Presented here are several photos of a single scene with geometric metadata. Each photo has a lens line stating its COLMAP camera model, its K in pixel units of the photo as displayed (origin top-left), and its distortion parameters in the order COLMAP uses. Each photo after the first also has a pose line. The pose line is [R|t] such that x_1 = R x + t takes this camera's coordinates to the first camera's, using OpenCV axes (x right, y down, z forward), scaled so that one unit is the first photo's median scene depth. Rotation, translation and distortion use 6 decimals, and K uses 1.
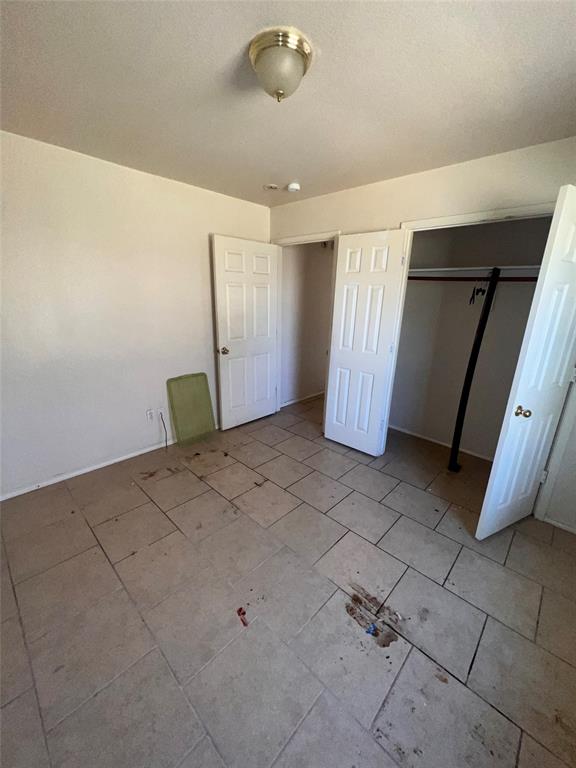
lens RADIAL K [[306.4, 0, 289.2], [0, 306.4, 383.7], [0, 0, 1]] dist [-0.000552, -0.000210]
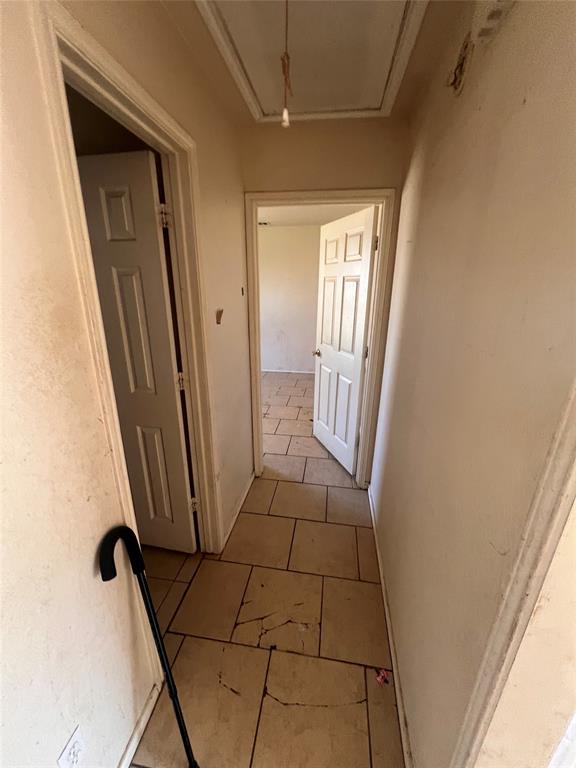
lens RADIAL K [[306.4, 0, 289.2], [0, 306.4, 383.7], [0, 0, 1]] dist [-0.000552, -0.000210]
pose [[-0.817083, 0.140489, -0.559141, 0.684080], [-0.192855, 0.847376, 0.494733, -0.619804], [0.543307, 0.512071, -0.665282, 2.175871]]
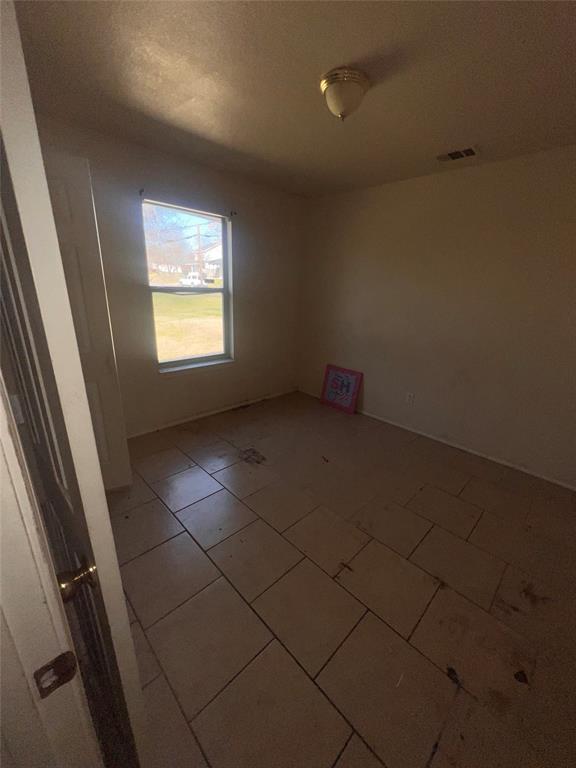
lens RADIAL K [[306.4, 0, 289.2], [0, 306.4, 383.7], [0, 0, 1]] dist [-0.000552, -0.000210]
pose [[-0.997333, -0.072567, 0.007780, 0.049682], [-0.055316, 0.821137, 0.568044, -0.402768], [-0.047610, 0.566099, -0.822961, 1.454781]]
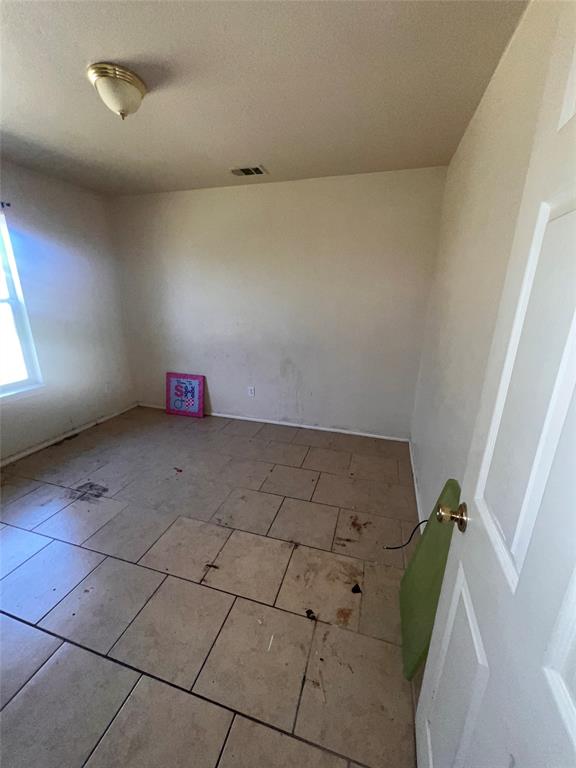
lens RADIAL K [[306.4, 0, 289.2], [0, 306.4, 383.7], [0, 0, 1]] dist [-0.000552, -0.000210]
pose [[-0.891866, 0.096134, -0.441965, 0.004762], [-0.160259, 0.846592, 0.507542, -0.413554], [0.422956, 0.523489, -0.739640, 1.487971]]
